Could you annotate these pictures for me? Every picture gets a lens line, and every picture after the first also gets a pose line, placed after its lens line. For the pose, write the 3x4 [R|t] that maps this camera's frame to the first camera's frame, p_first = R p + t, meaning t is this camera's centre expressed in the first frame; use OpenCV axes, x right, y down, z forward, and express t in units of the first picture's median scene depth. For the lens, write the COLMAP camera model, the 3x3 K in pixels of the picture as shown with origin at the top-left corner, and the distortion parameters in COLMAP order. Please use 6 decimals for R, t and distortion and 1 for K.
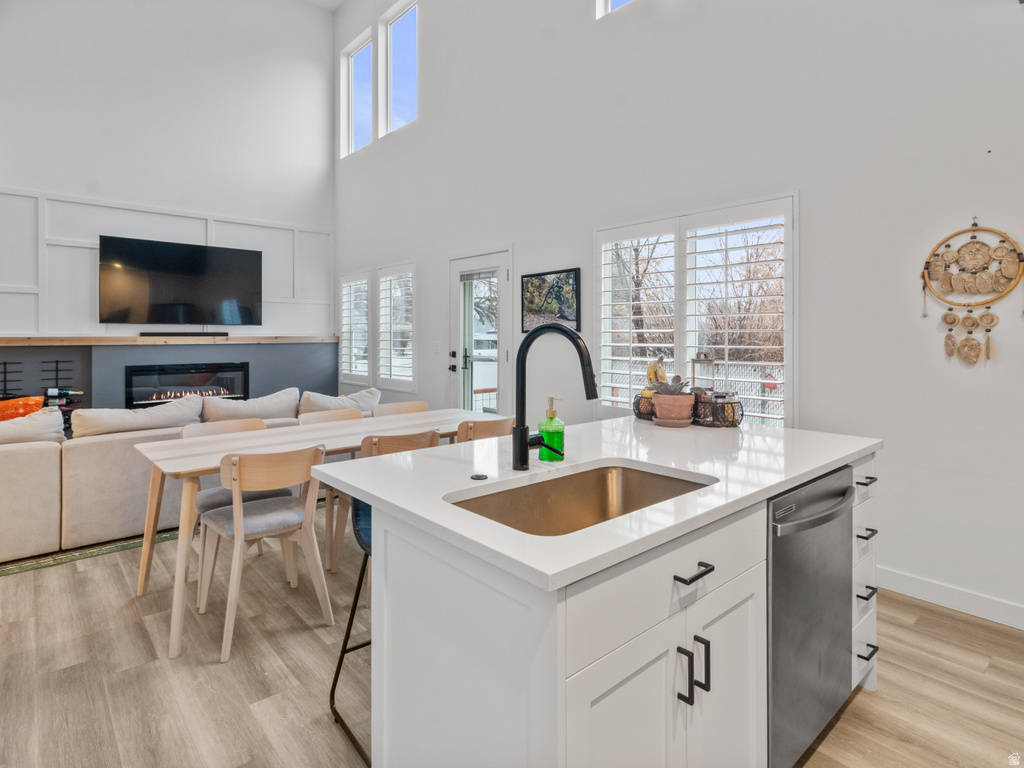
lens RADIAL K [[549.3, 0, 508.9], [0, 549.3, 348.1], [0, 0, 1]] dist [0.003195, -0.000007]
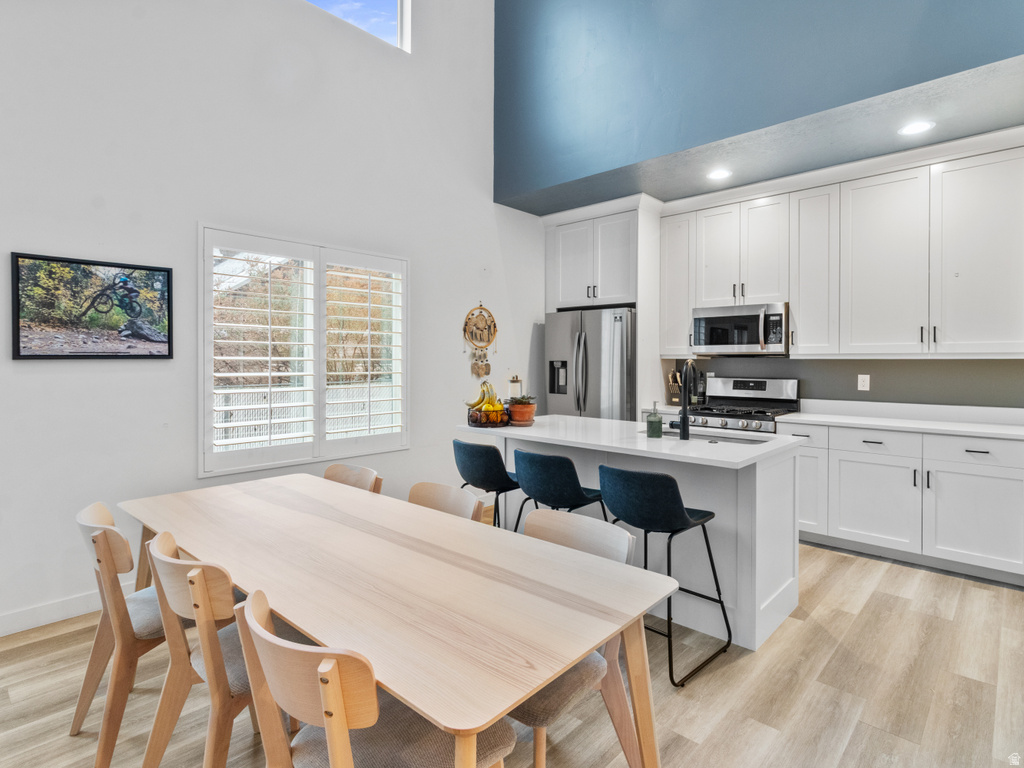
lens RADIAL K [[547.8, 0, 516.5], [0, 547.8, 360.7], [0, 0, 1]] dist [0.010119, 0.000237]
pose [[-0.109628, -0.000369, 0.993973, -0.620851], [0.021413, 0.999767, 0.002733, -0.018829], [-0.993742, 0.021584, -0.109595, 0.623855]]
